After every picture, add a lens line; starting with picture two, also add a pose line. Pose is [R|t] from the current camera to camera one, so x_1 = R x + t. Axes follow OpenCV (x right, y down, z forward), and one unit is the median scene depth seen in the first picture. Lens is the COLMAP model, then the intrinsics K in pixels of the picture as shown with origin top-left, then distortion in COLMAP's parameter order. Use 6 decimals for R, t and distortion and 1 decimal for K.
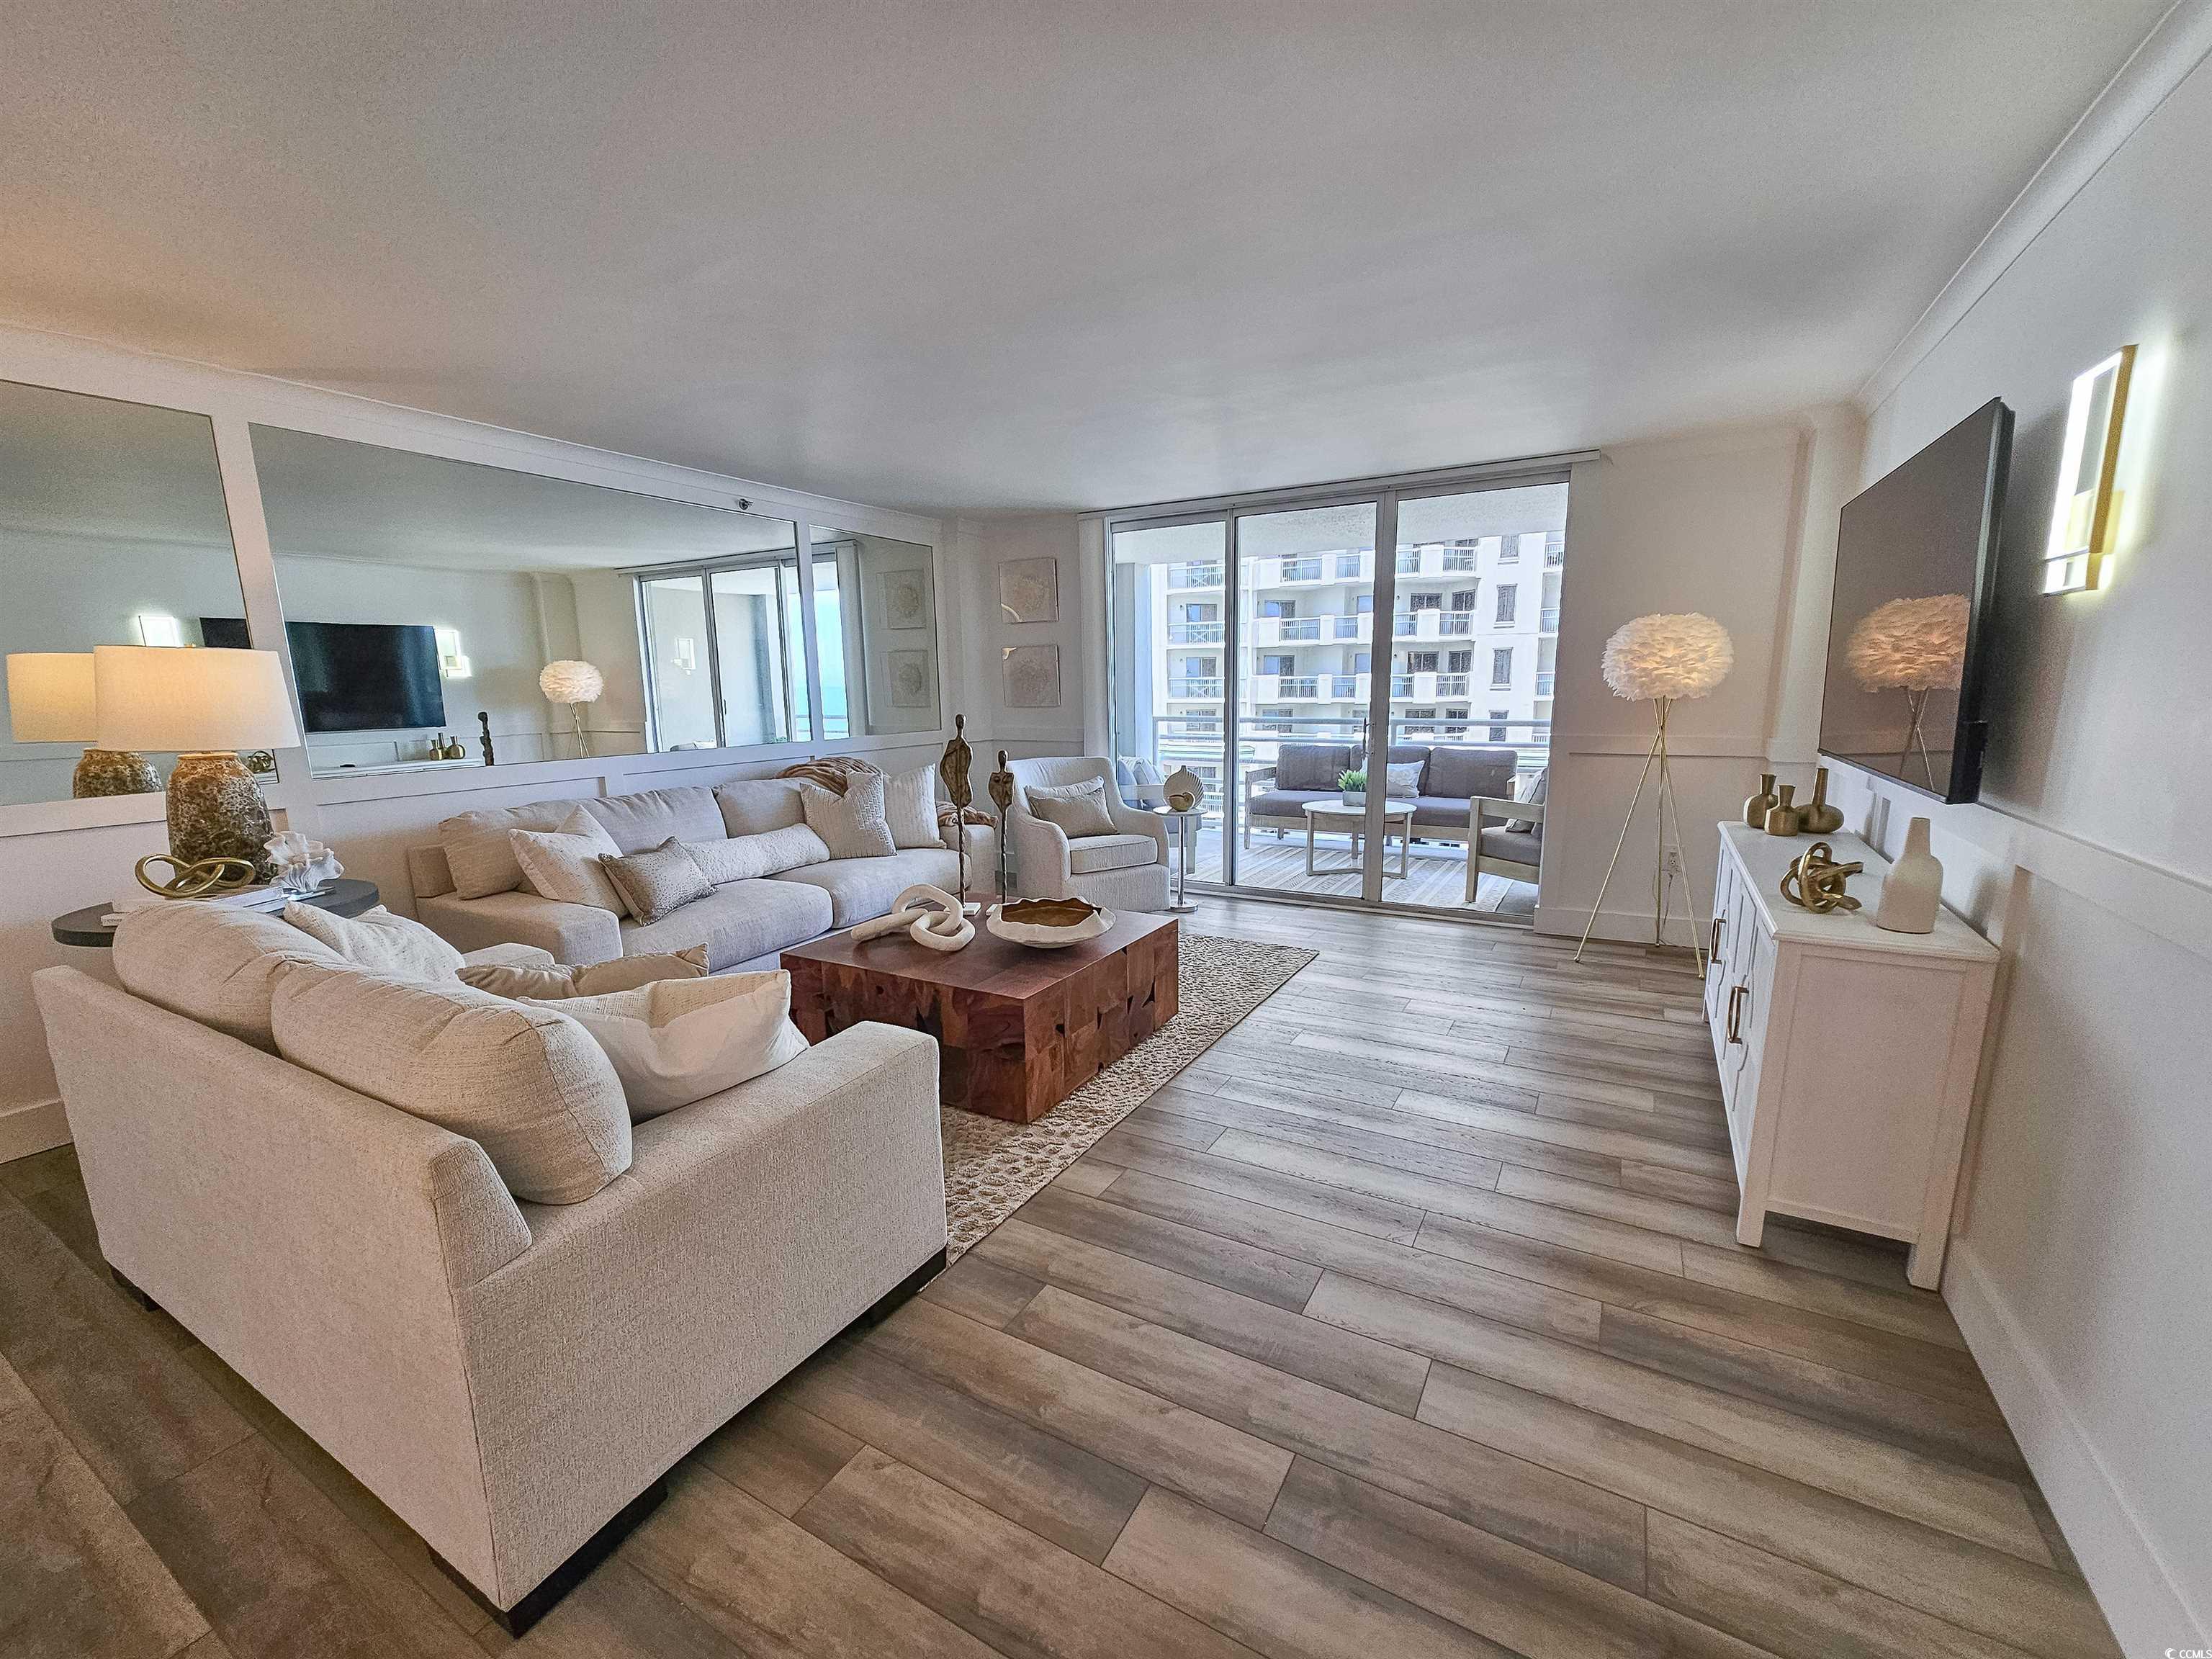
lens RADIAL K [[901.2, 0, 1120.7], [0, 901.2, 841.2], [0, 0, 1]] dist [-0.002448, 0.001221]
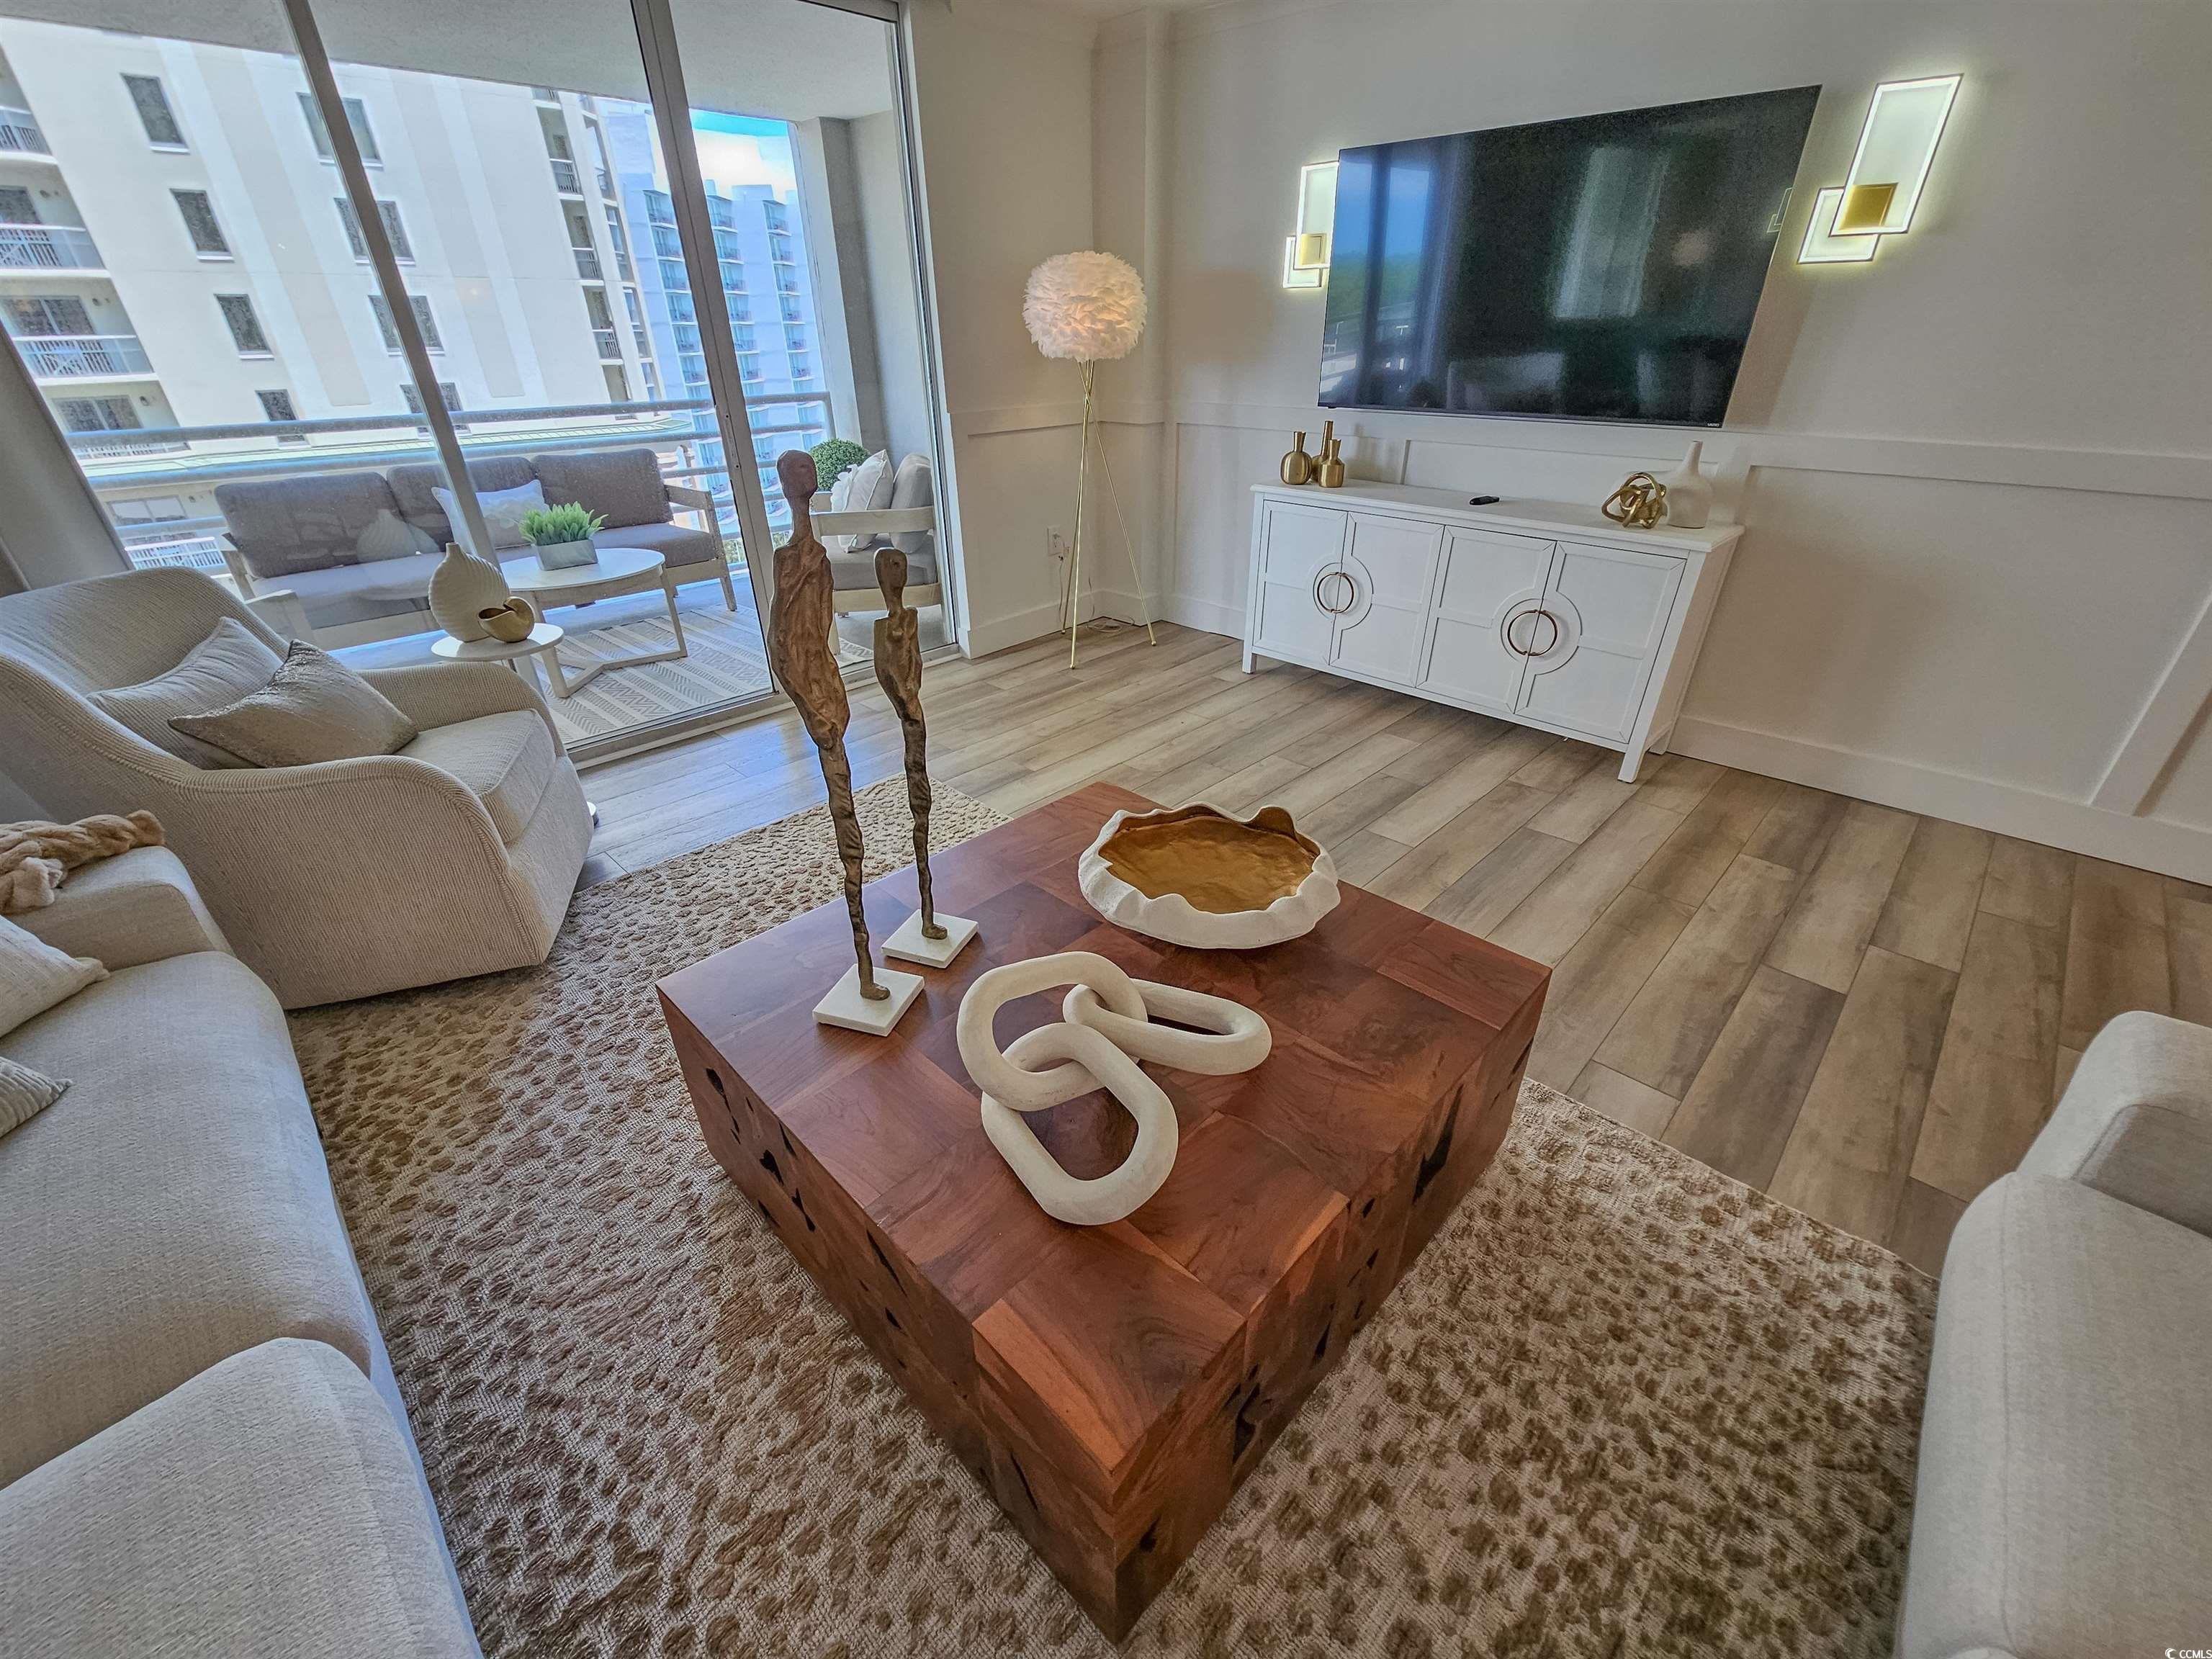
lens RADIAL K [[901.2, 0, 1111.5], [0, 901.2, 844.2], [0, 0, 1]] dist [-0.002448, 0.001221]
pose [[0.251287, -0.474124, 0.843837, -0.803282], [0.171942, 0.879812, 0.443133, -0.251949], [-0.952518, 0.033738, 0.302608, 1.429733]]
